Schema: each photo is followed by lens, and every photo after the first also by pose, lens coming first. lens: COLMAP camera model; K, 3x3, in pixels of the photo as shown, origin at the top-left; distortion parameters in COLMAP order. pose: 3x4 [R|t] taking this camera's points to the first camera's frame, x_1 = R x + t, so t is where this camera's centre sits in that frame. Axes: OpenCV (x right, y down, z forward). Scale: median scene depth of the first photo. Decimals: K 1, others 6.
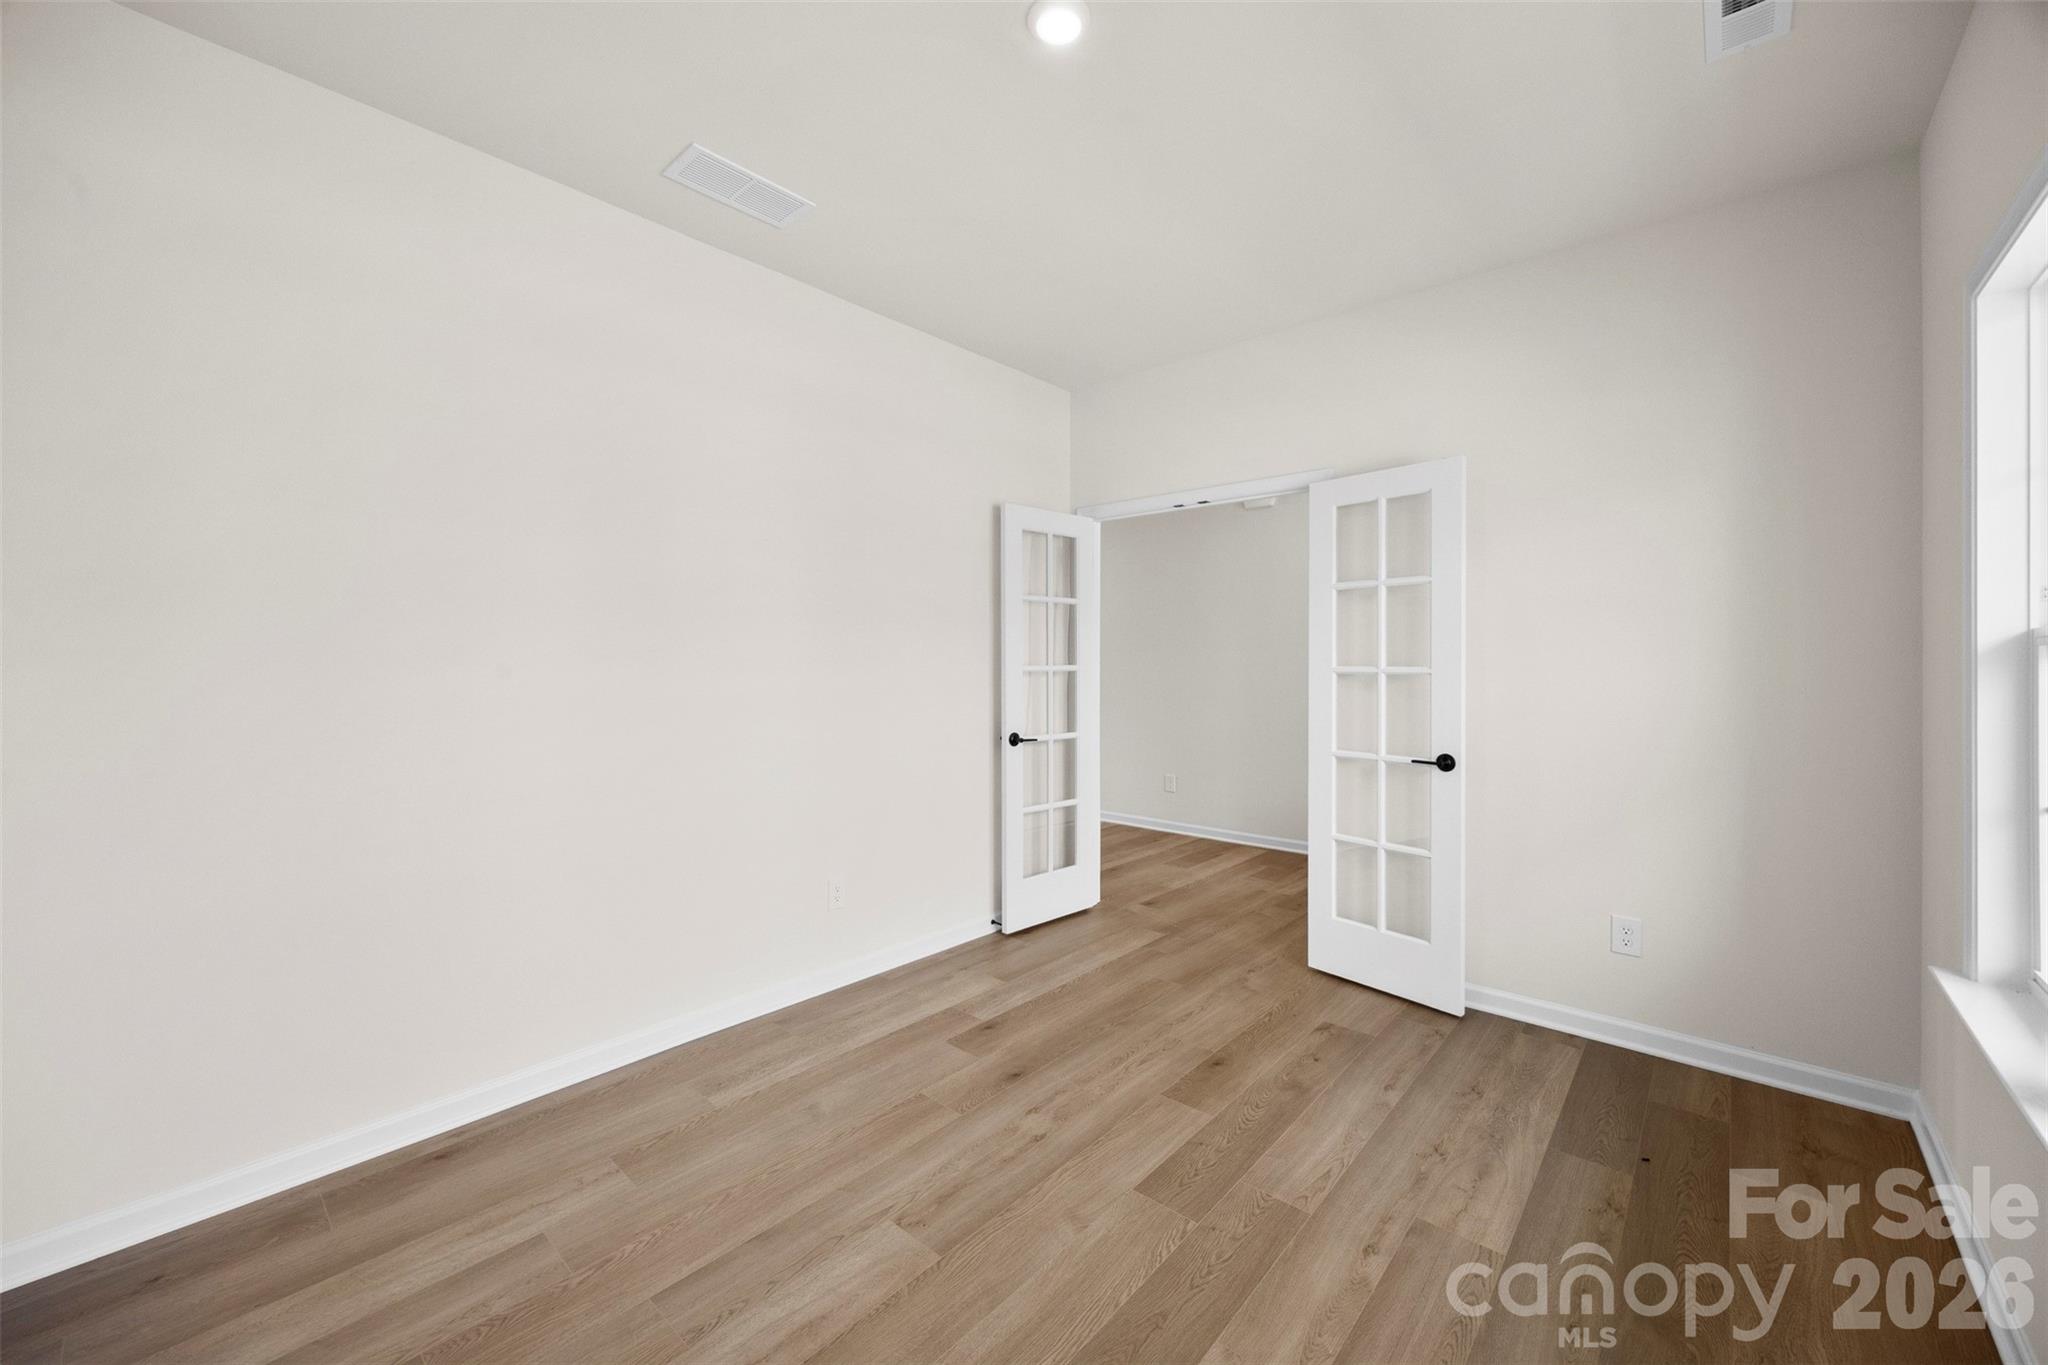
lens RADIAL K [[779.9, 0, 1028.4], [0, 779.9, 671.2], [0, 0, 1]] dist [-0.005412, 0.000790]
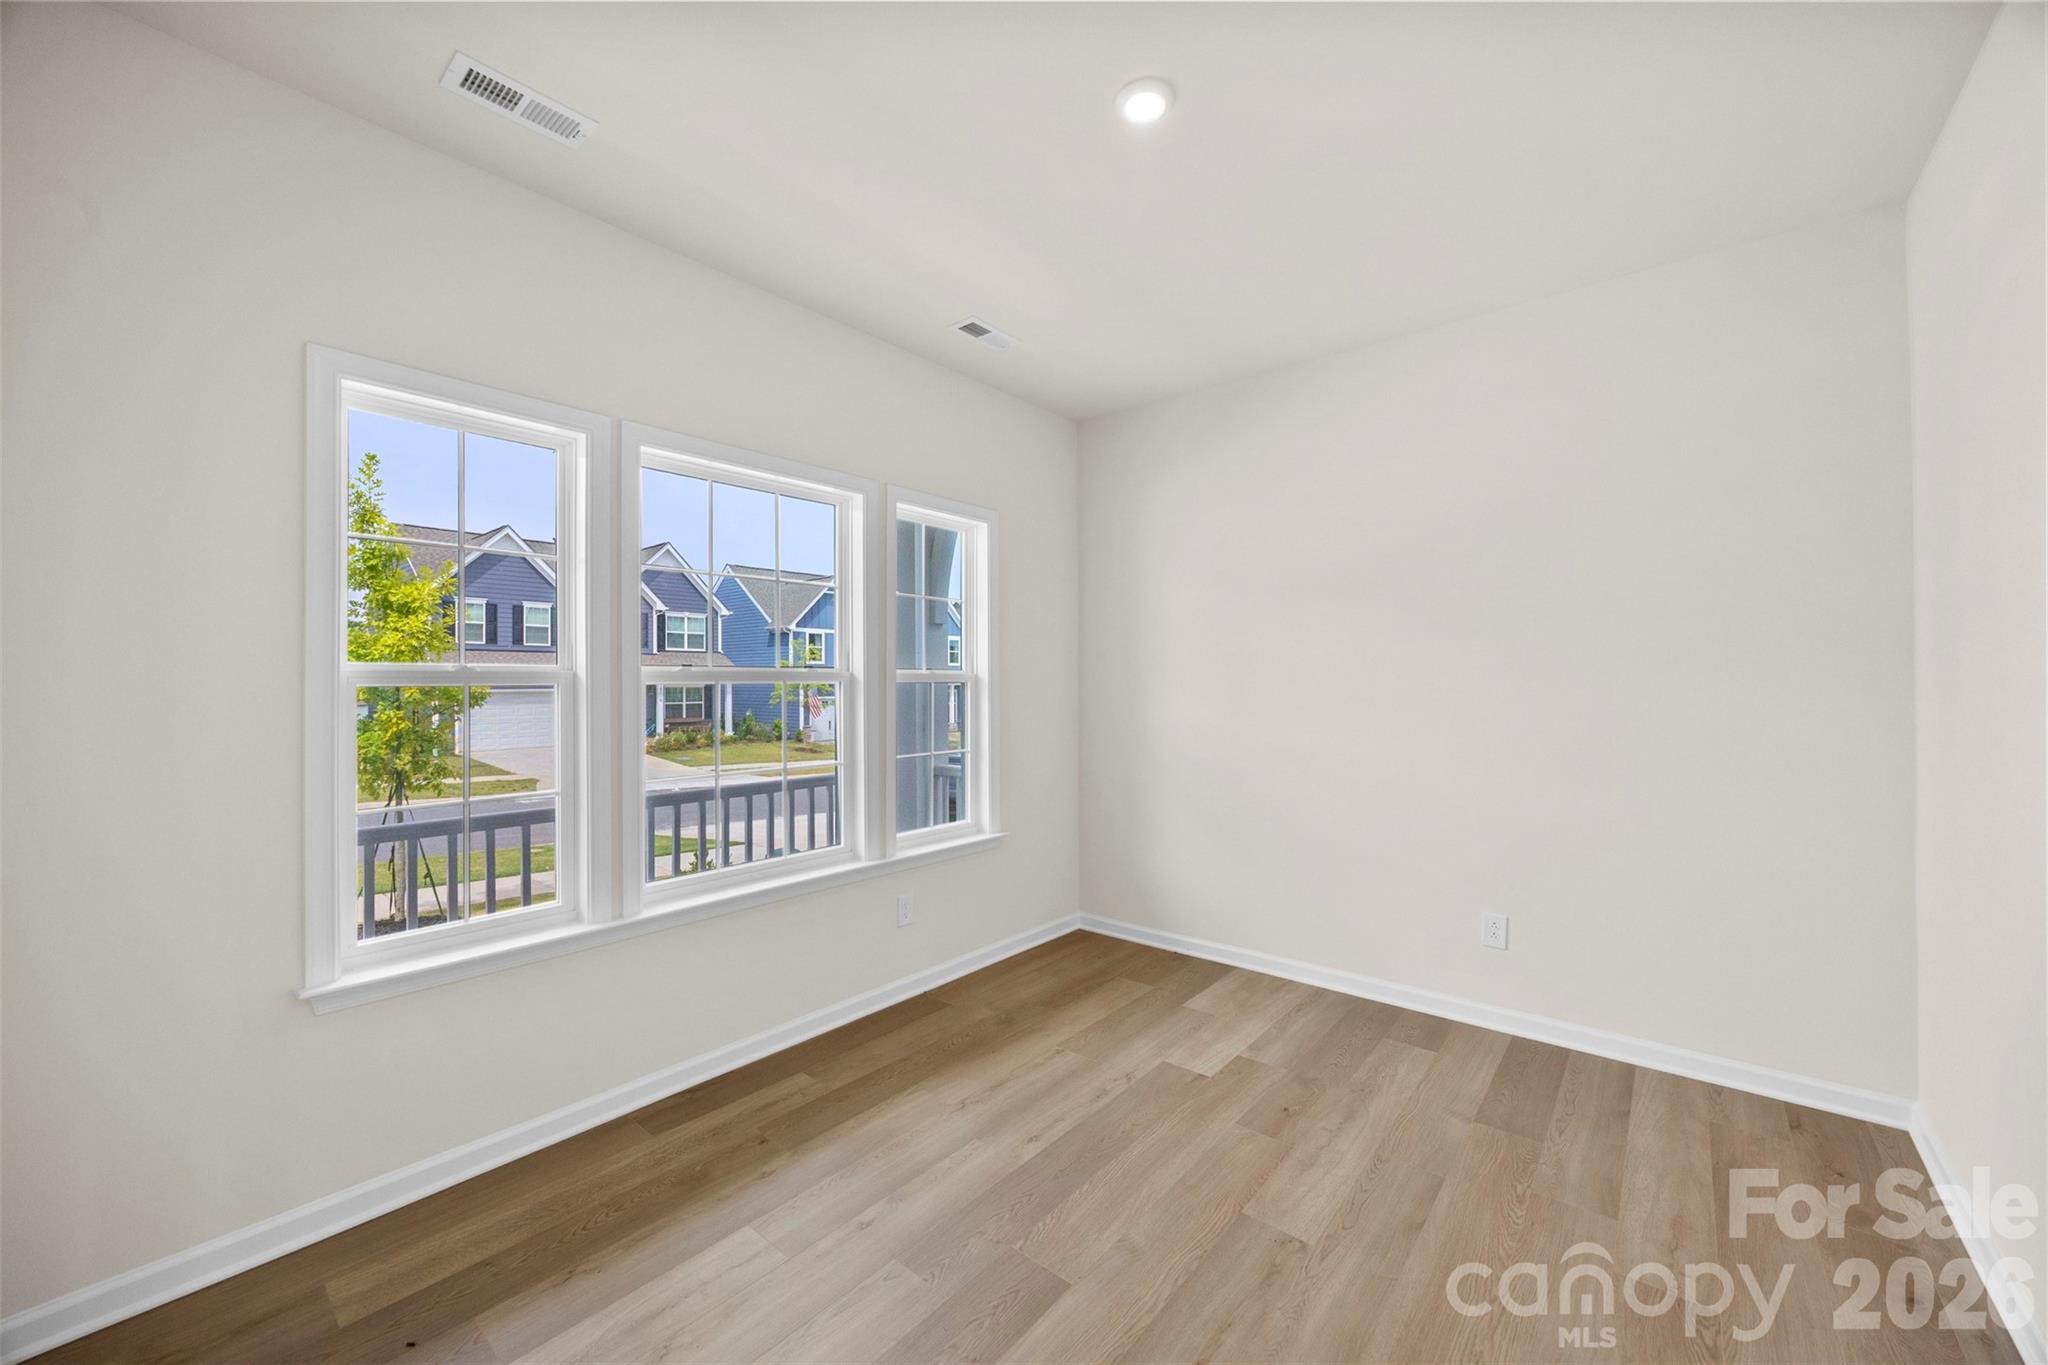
lens RADIAL K [[779.9, 0, 1037.5], [0, 779.9, 676.5], [0, 0, 1]] dist [-0.005412, 0.000790]
pose [[-0.999165, 0.003916, -0.040668, 0.225271], [0.003391, 0.999910, 0.012969, -0.055136], [0.040715, 0.012820, -0.999089, 2.042623]]
